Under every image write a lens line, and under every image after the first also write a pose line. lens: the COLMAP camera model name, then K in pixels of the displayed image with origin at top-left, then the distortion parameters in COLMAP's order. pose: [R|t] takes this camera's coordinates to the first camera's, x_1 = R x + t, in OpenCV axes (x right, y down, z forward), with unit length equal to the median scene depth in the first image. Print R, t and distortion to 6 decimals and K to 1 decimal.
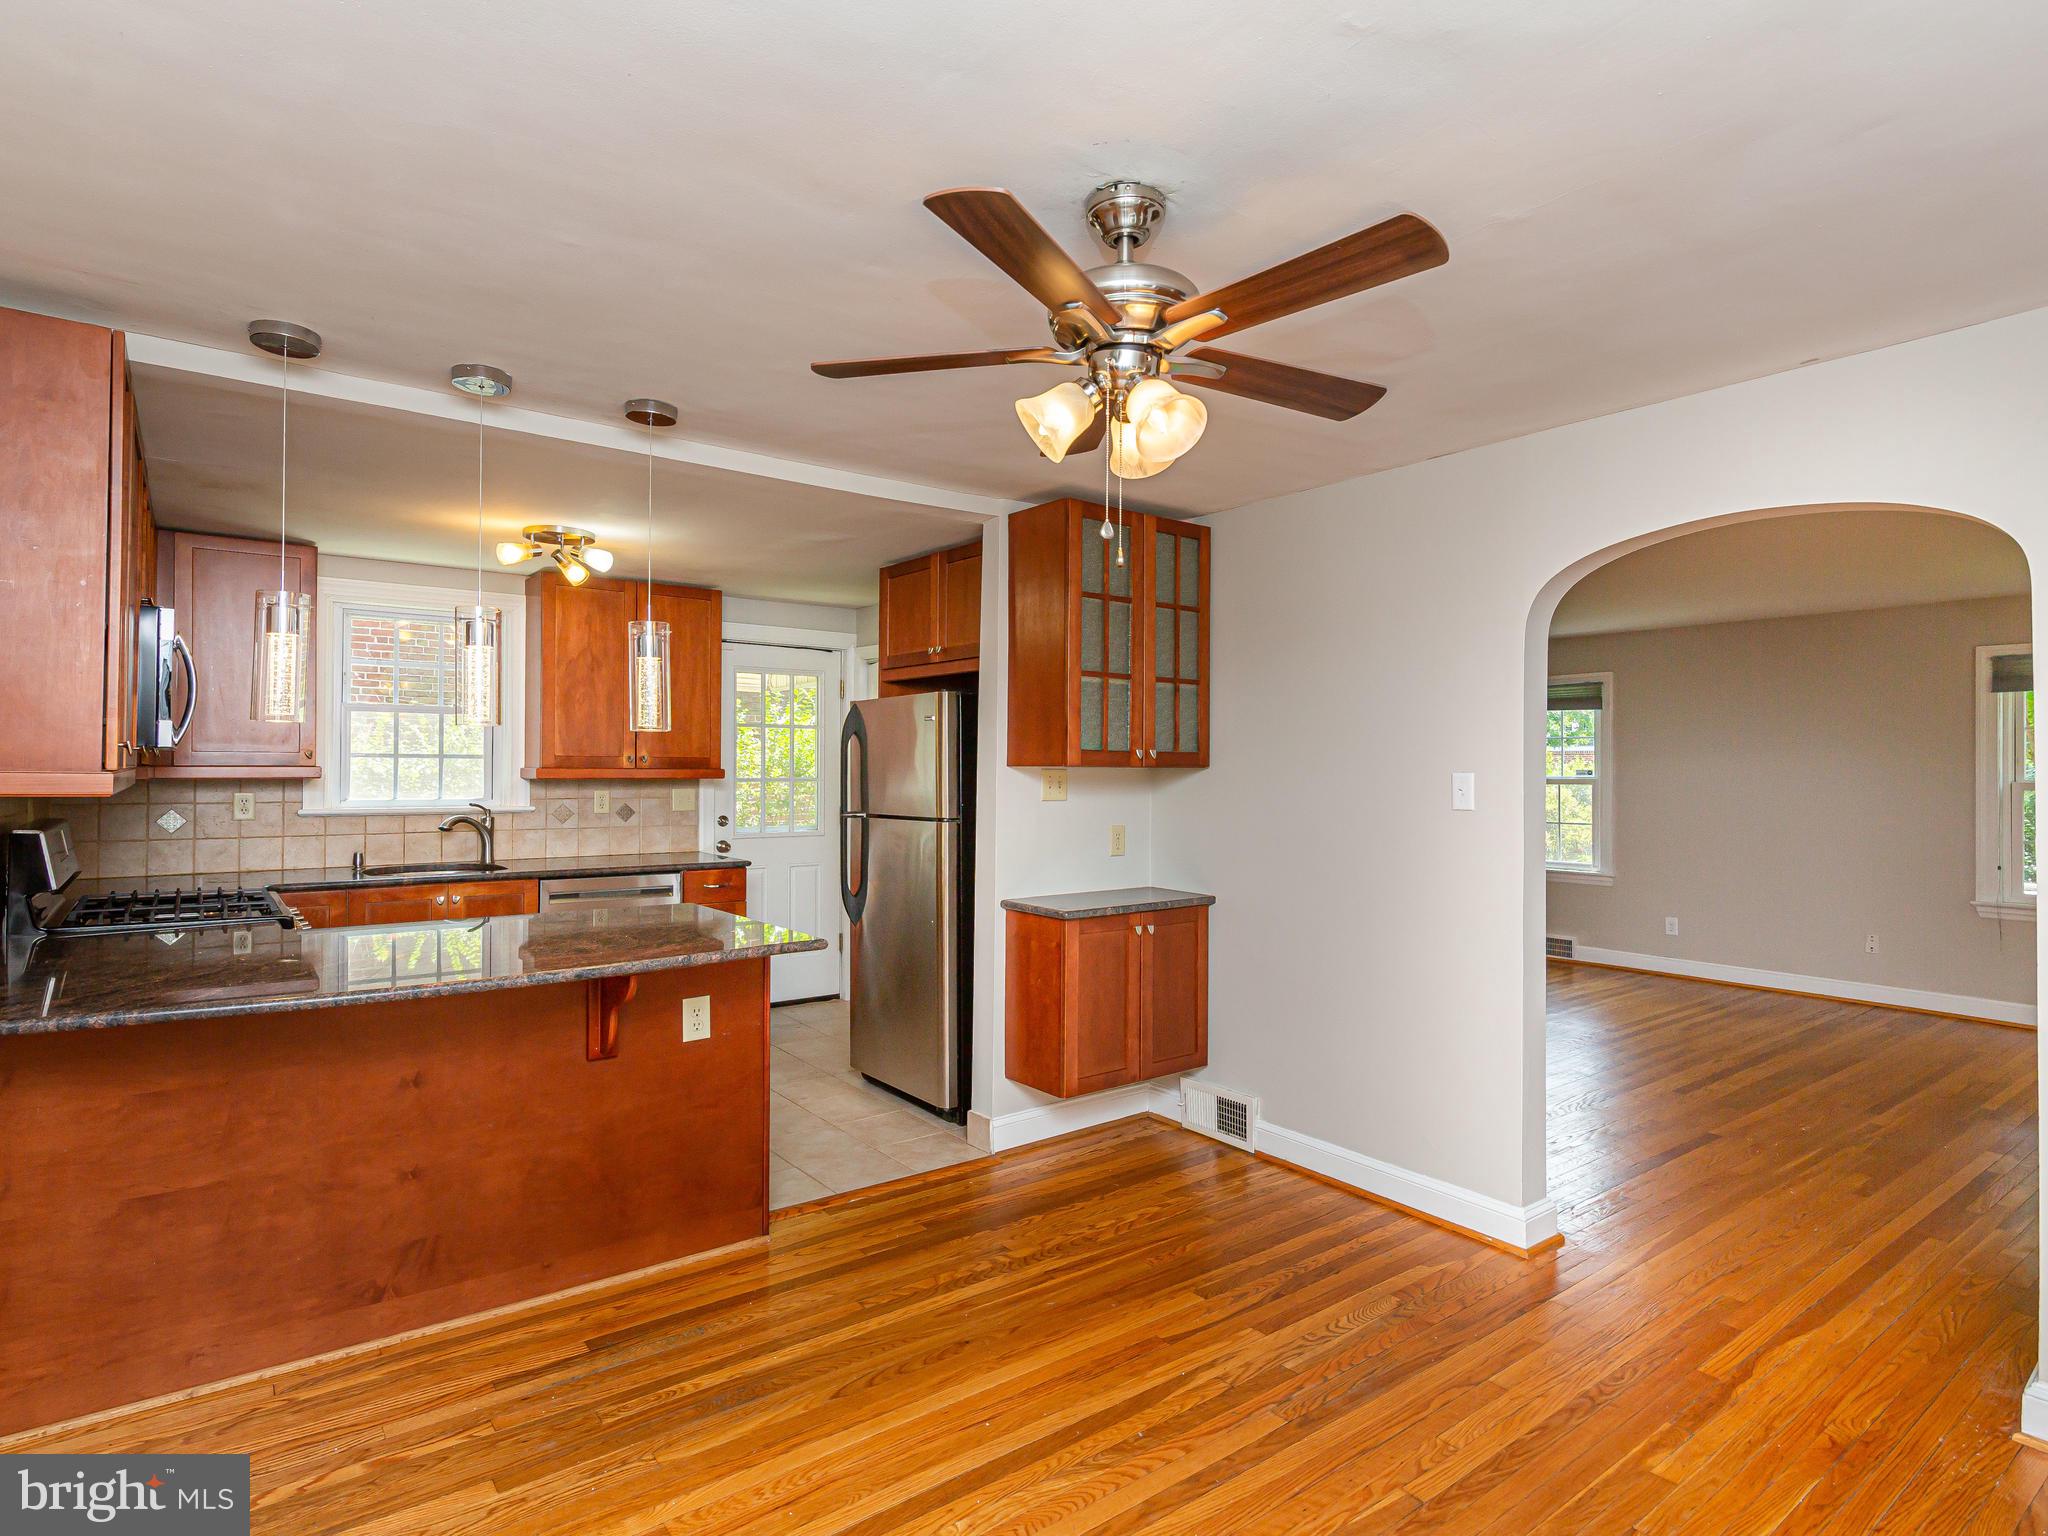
lens RADIAL K [[1041.5, 0, 1015.6], [0, 1041.5, 767.1], [0, 0, 1]] dist [-0.002529, -0.001551]
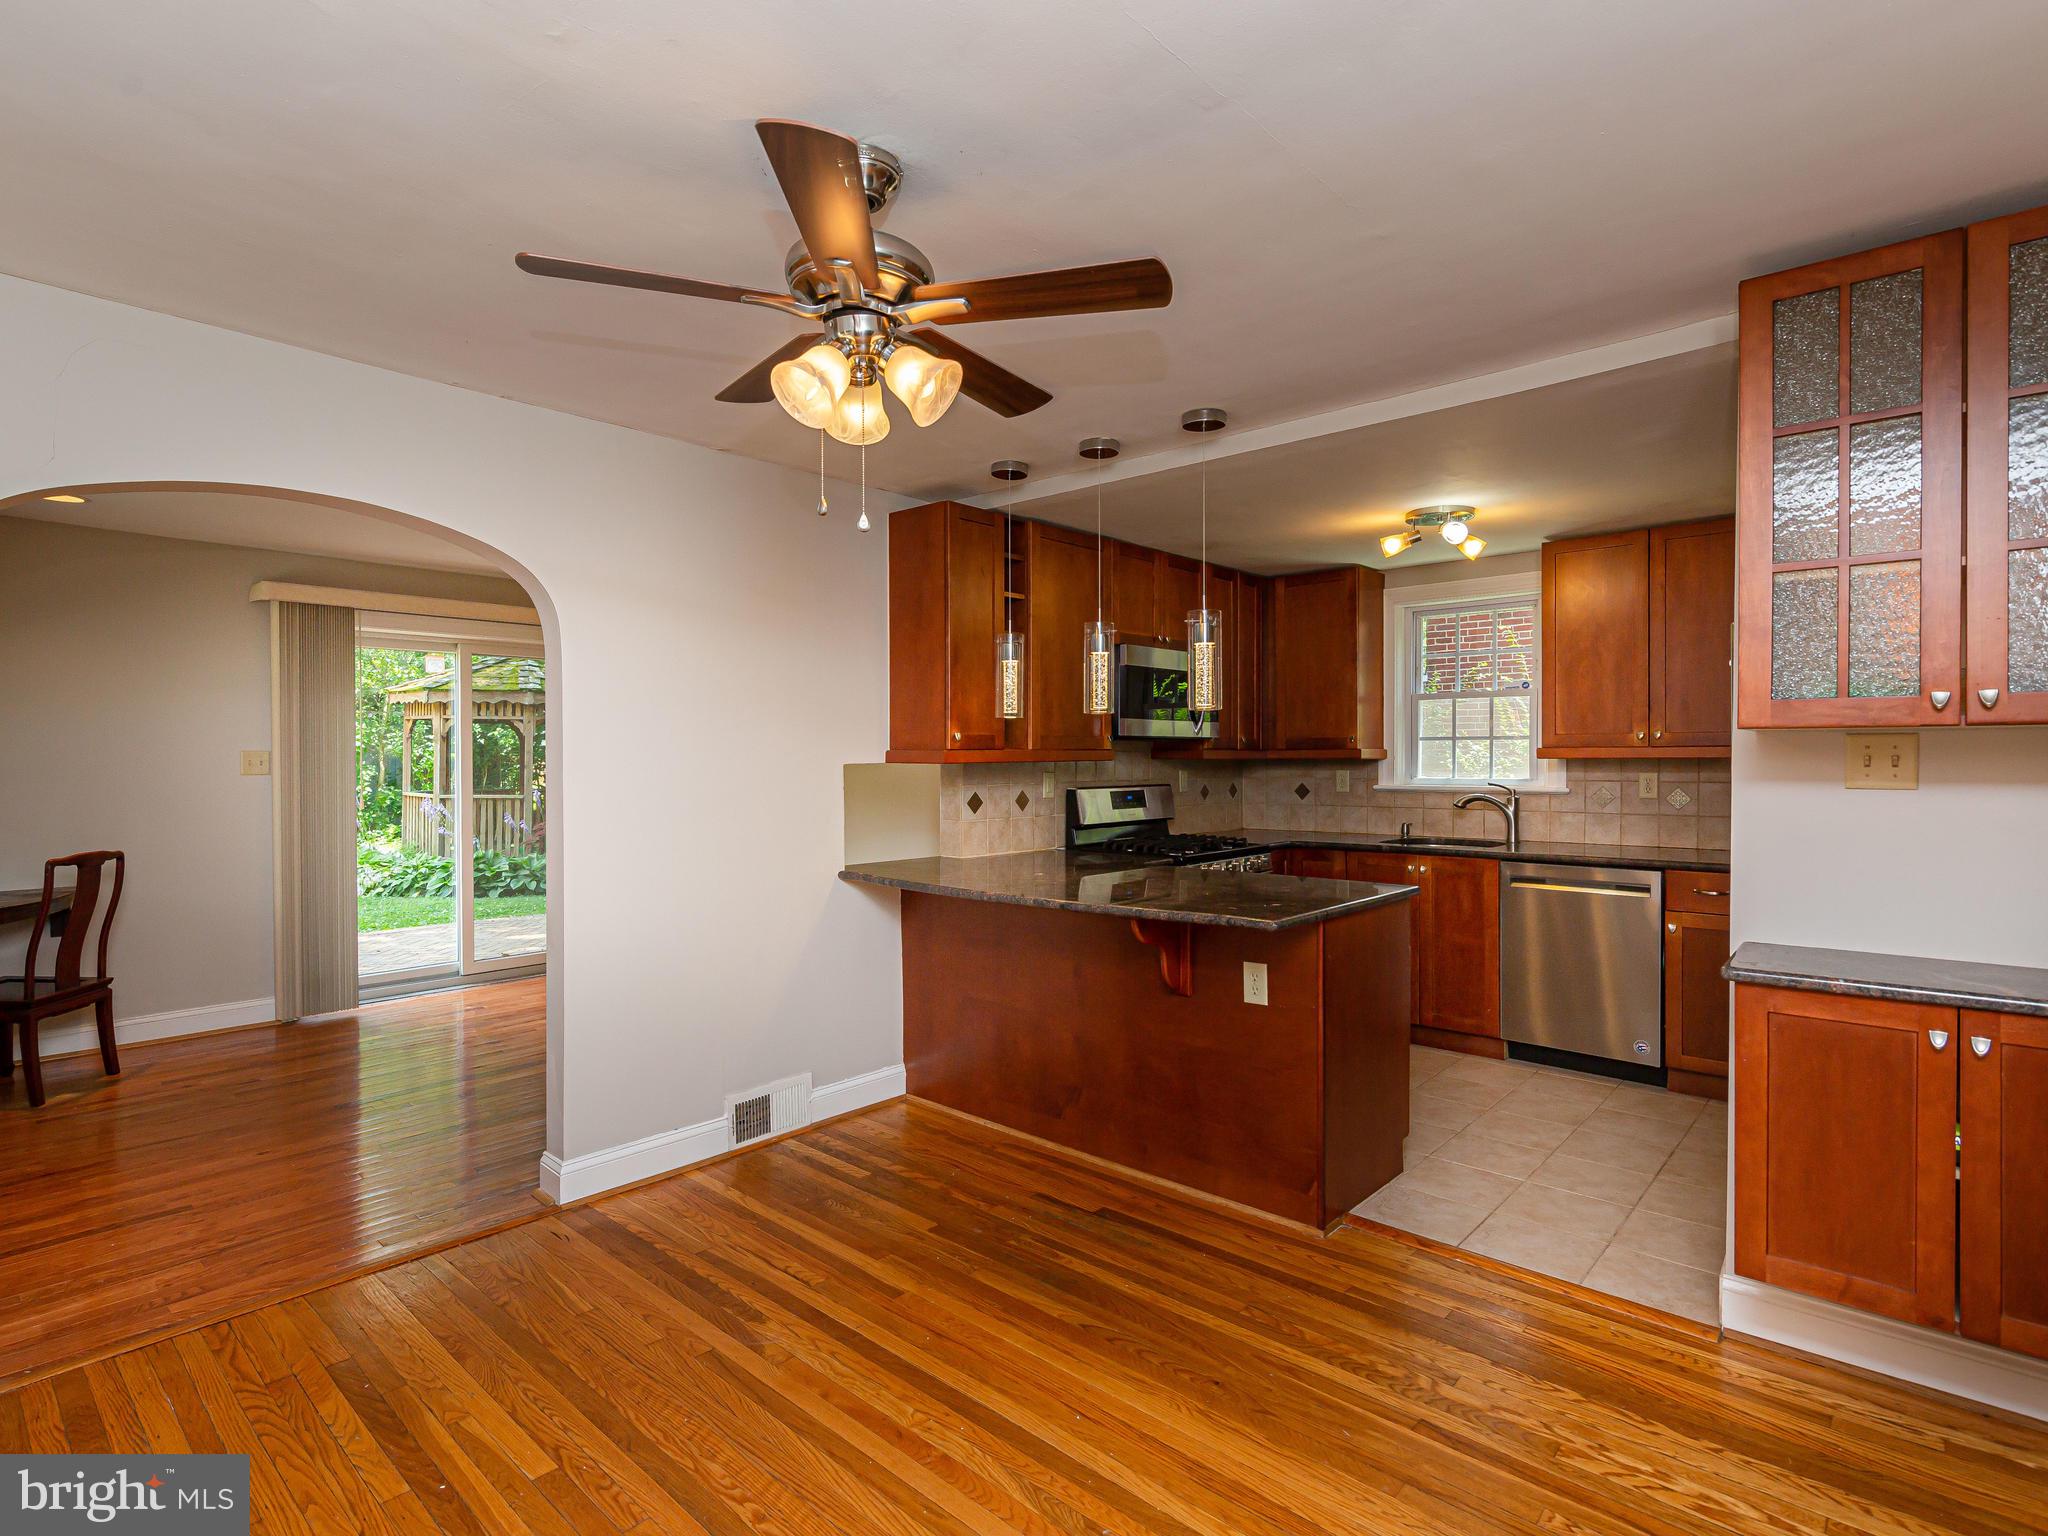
lens RADIAL K [[1041.5, 0, 1015.6], [0, 1041.5, 767.1], [0, 0, 1]] dist [-0.002529, -0.001551]
pose [[0.203113, 0.002640, -0.979152, 0.425845], [0.006650, 0.999970, 0.004076, 0.012486], [0.979133, -0.007339, 0.203089, 0.355945]]
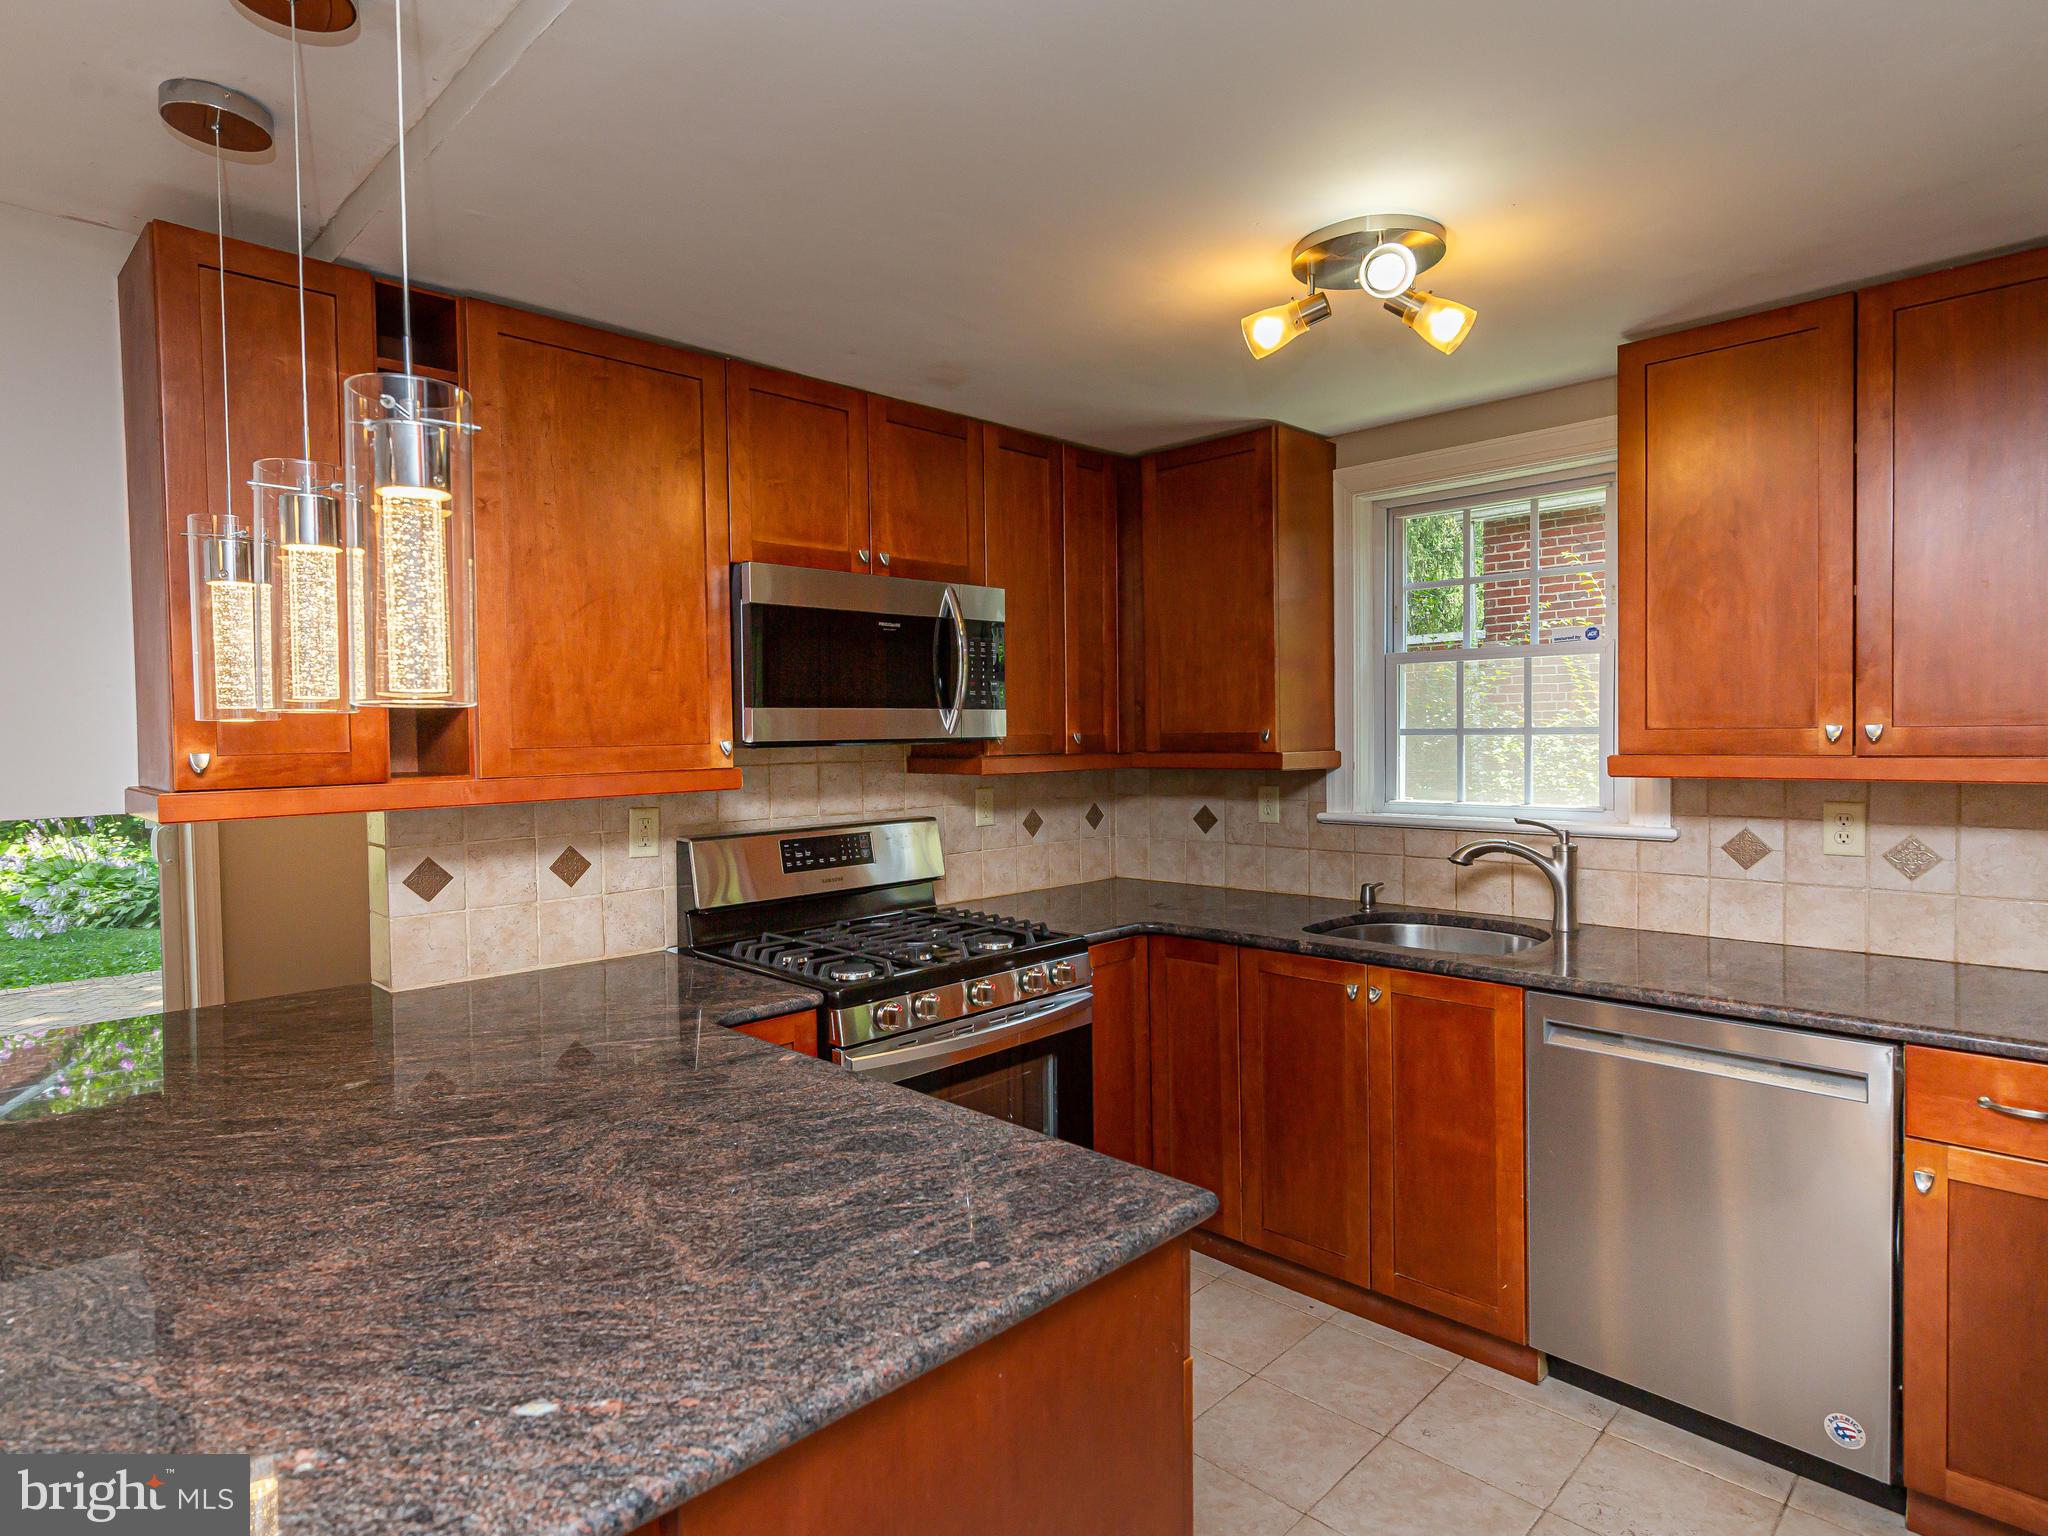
lens RADIAL K [[1131.8, 0, 931.3], [0, 1131.8, 768.4], [0, 0, 1]] dist [-0.001167, -0.001862]
pose [[0.108224, 0.022976, -0.993861, 0.038344], [0.019784, 0.999485, 0.025260, -0.014049], [0.993930, -0.022396, 0.107714, 0.680819]]
